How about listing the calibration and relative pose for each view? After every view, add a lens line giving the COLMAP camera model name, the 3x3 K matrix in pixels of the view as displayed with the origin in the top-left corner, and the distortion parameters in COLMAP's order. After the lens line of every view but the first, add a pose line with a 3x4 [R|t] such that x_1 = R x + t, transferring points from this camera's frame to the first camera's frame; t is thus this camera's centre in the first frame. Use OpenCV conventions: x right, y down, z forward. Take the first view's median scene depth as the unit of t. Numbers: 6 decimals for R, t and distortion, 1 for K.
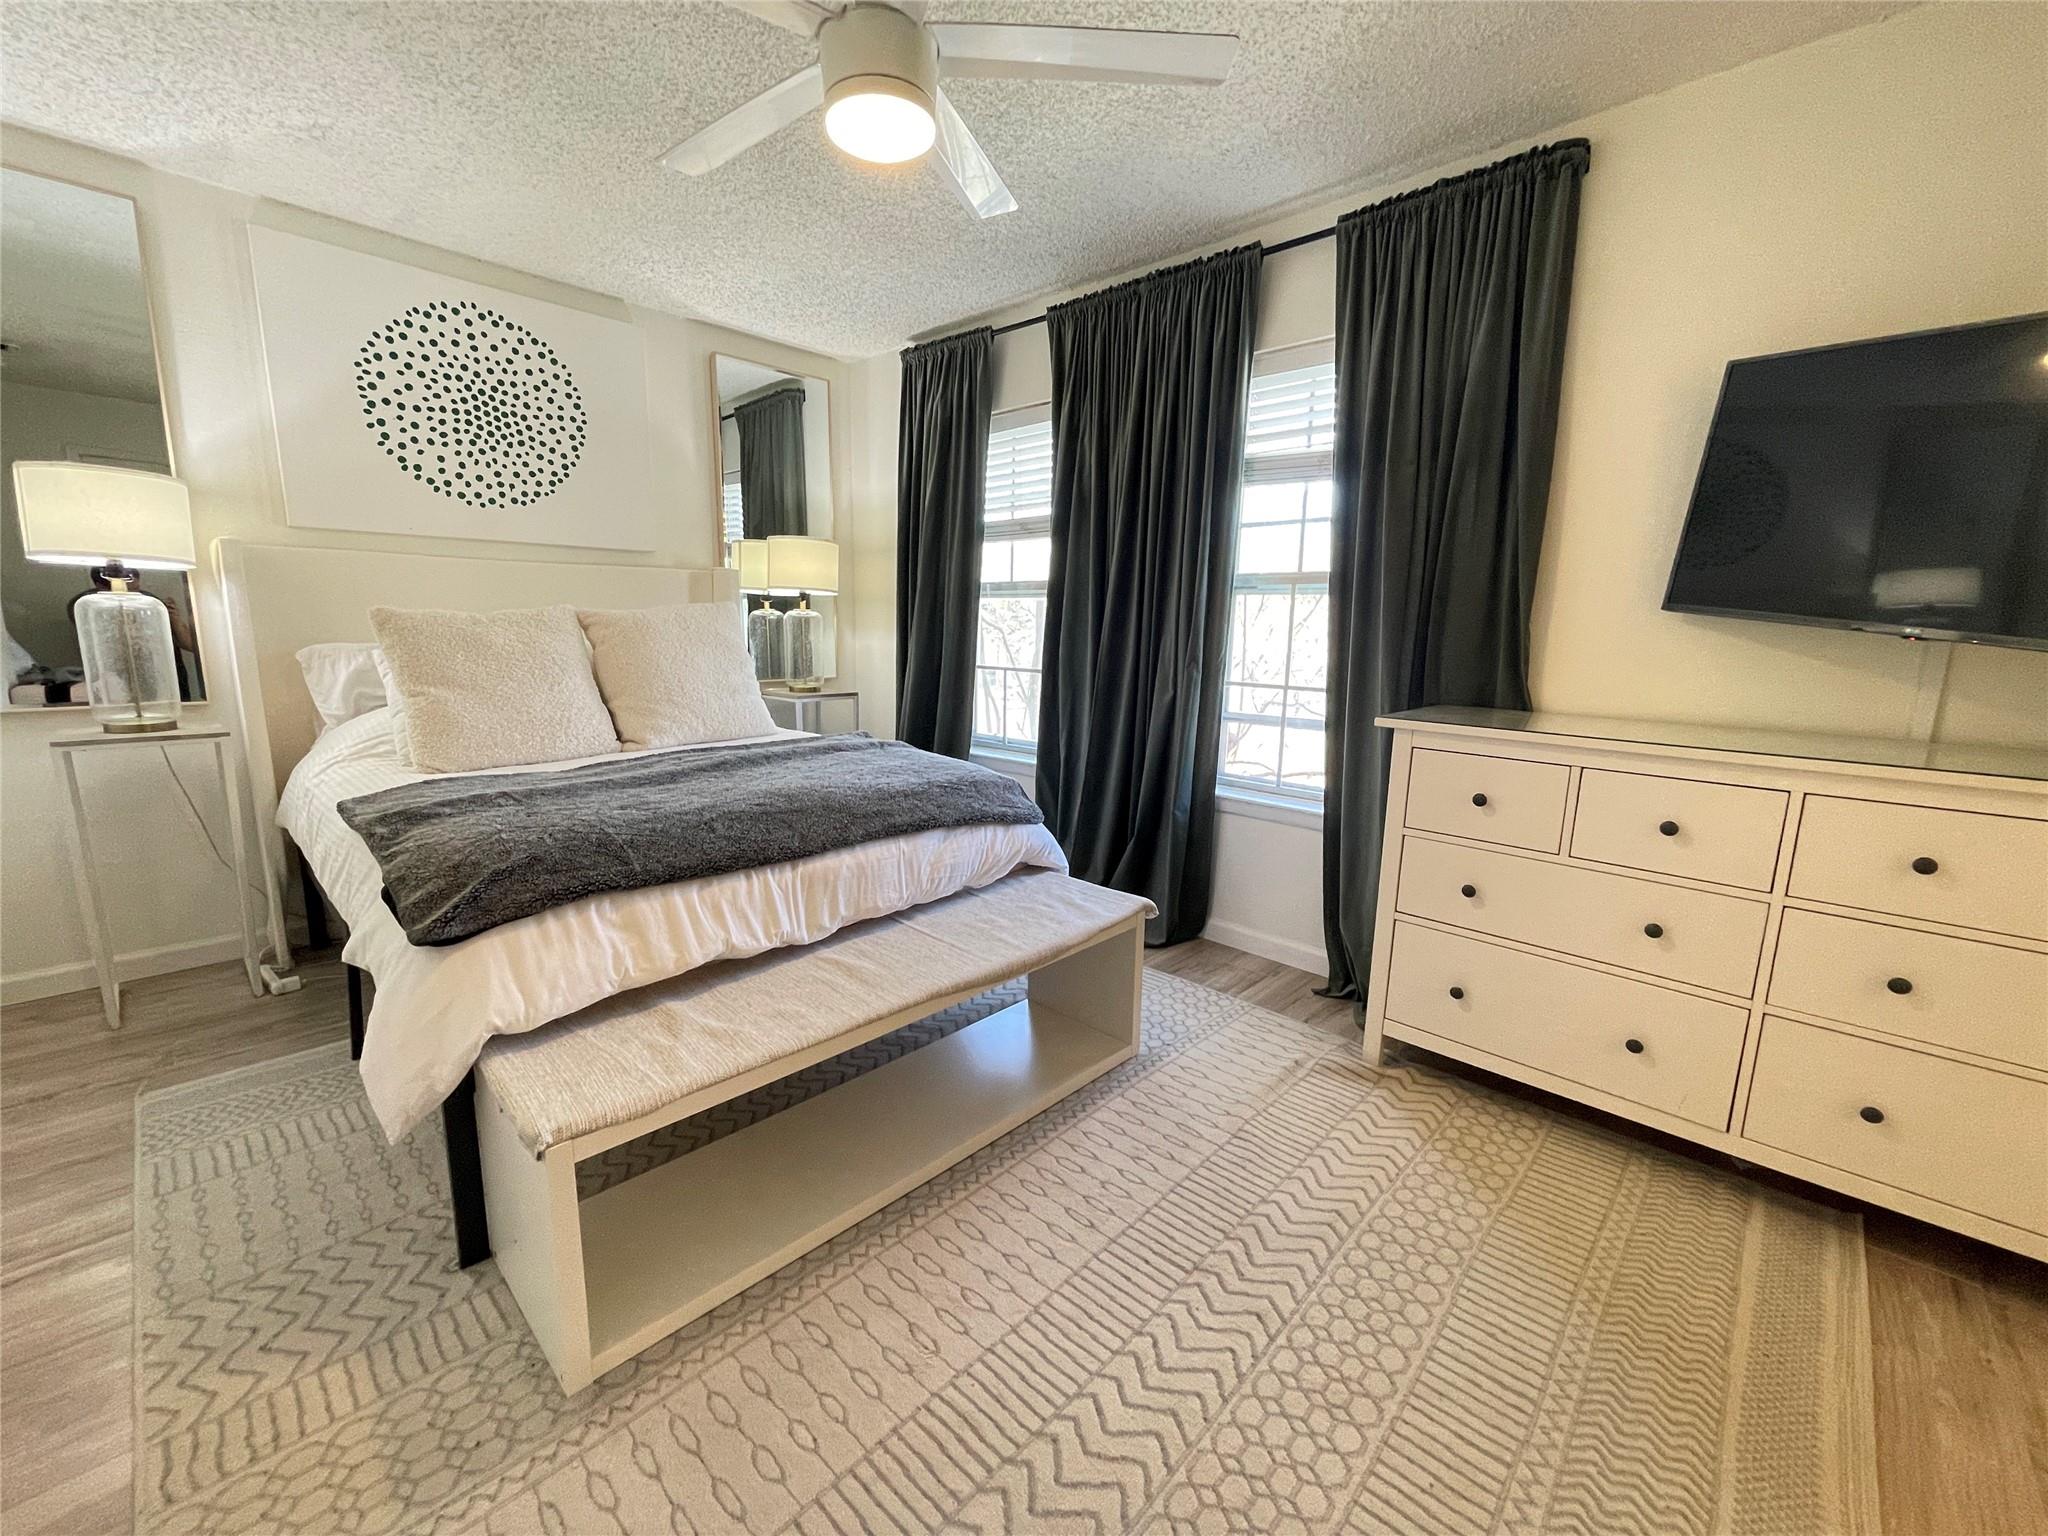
lens RADIAL K [[827.9, 0, 1026.6], [0, 827.9, 768.1], [0, 0, 1]] dist [-0.000735, -0.001038]
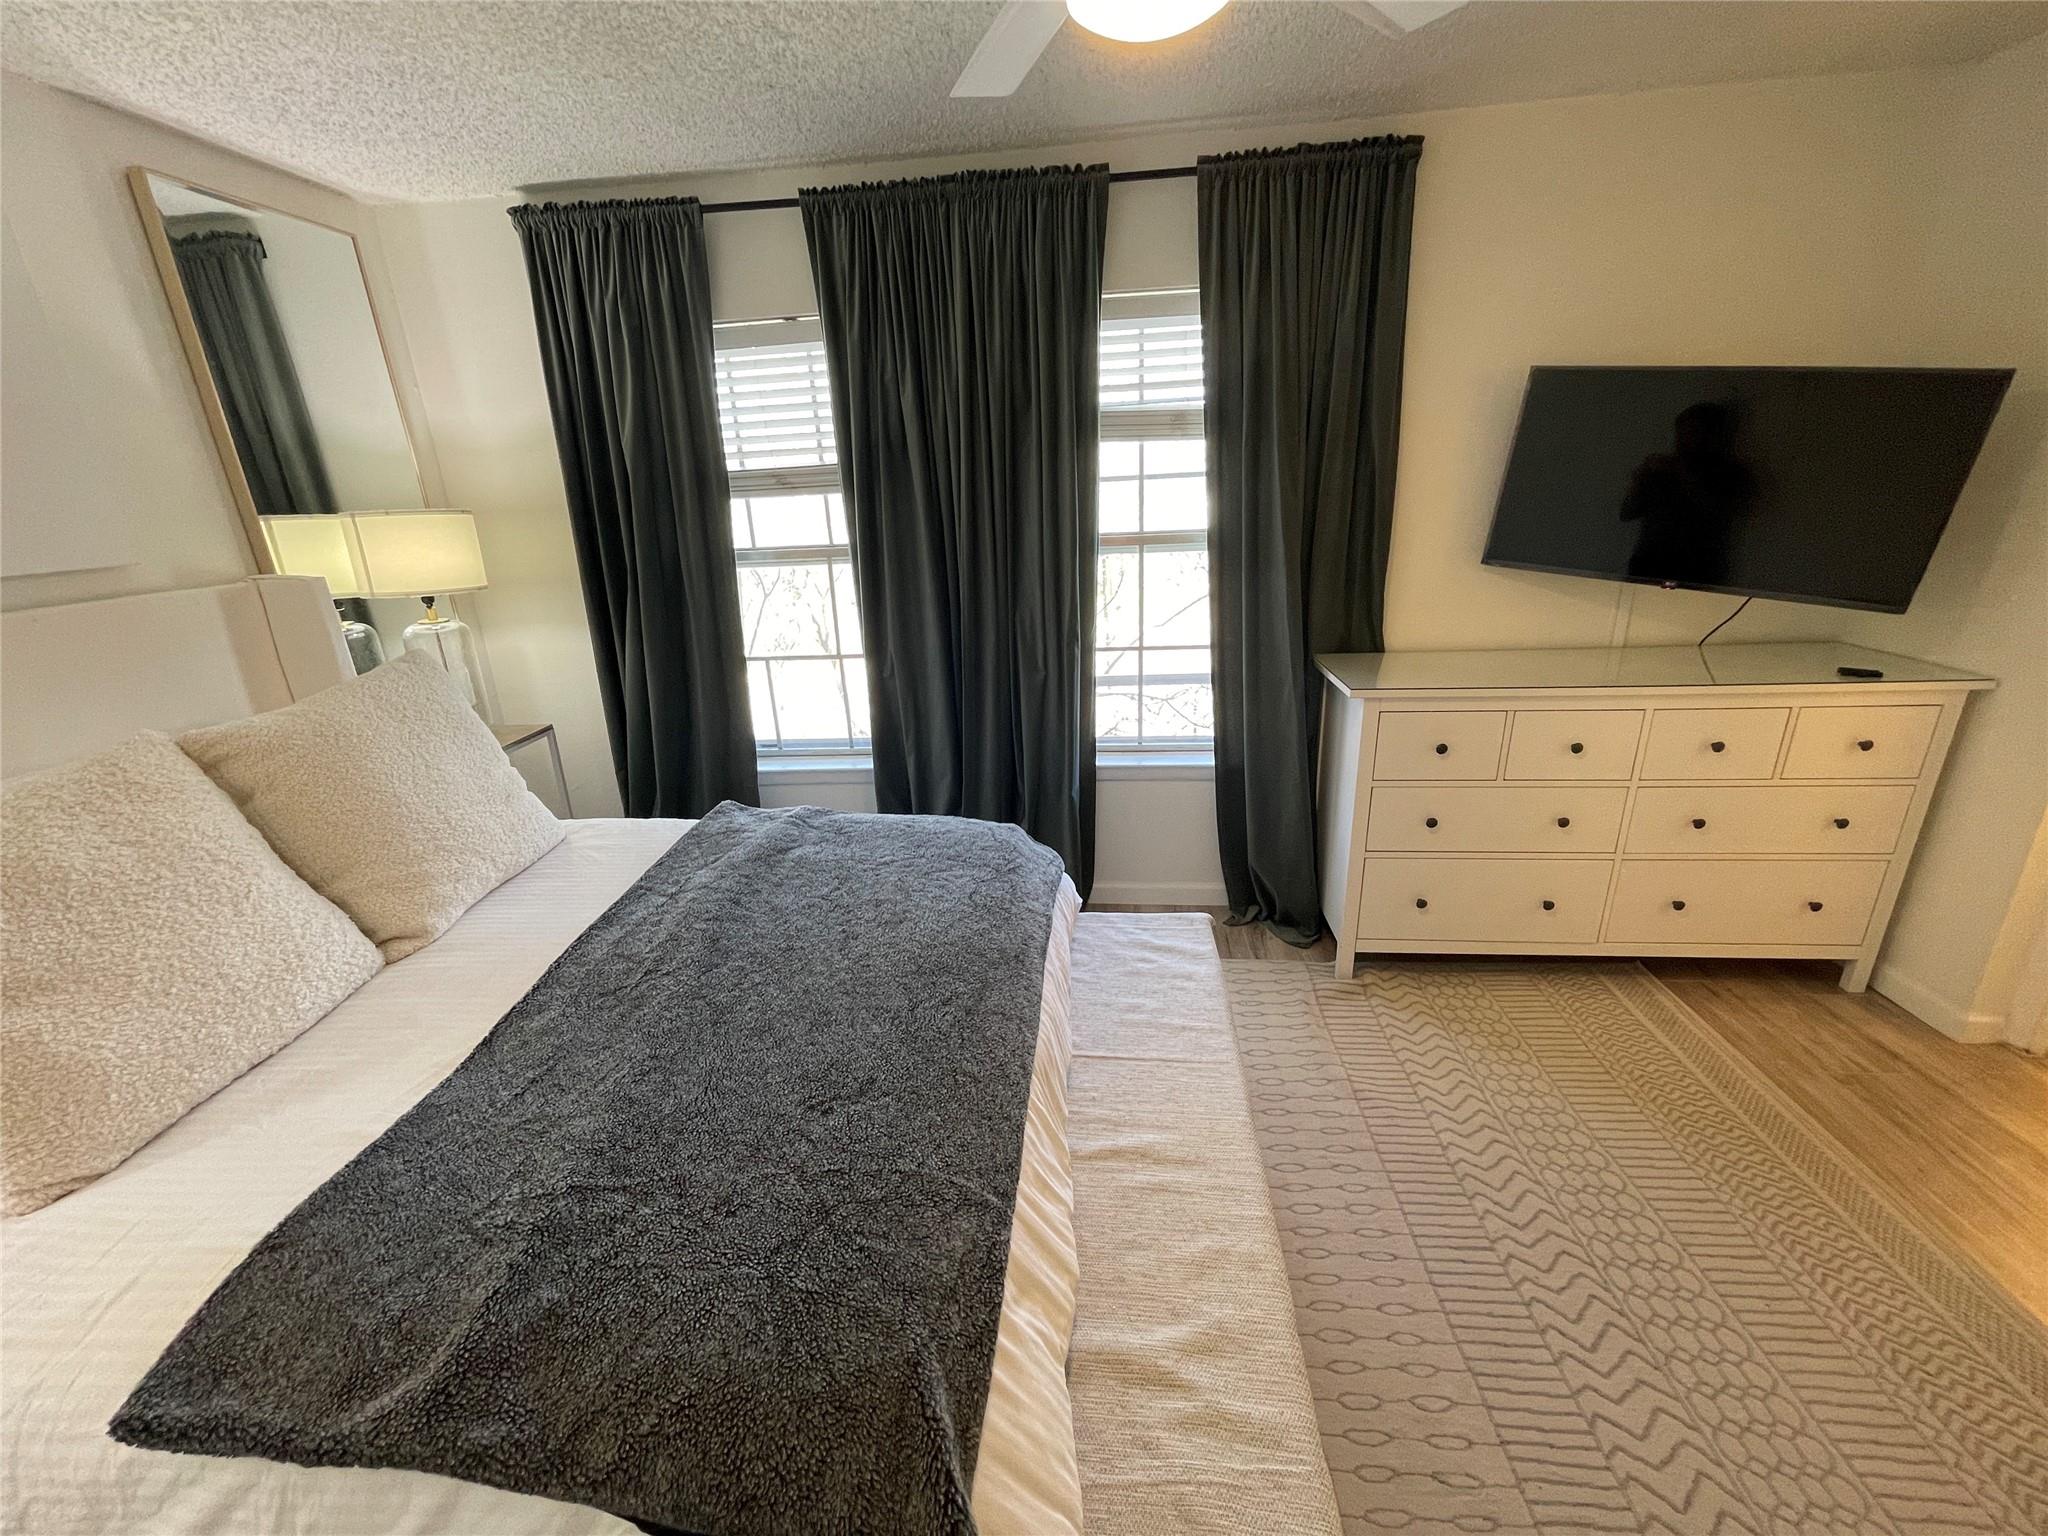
lens RADIAL K [[827.9, 0, 1015.1], [0, 827.9, 758.7], [0, 0, 1]] dist [-0.000735, -0.001038]
pose [[0.791511, -0.245719, 0.559583, -0.446316], [0.161440, 0.967155, 0.196337, -0.206348], [-0.589447, -0.065064, 0.805182, 0.297353]]
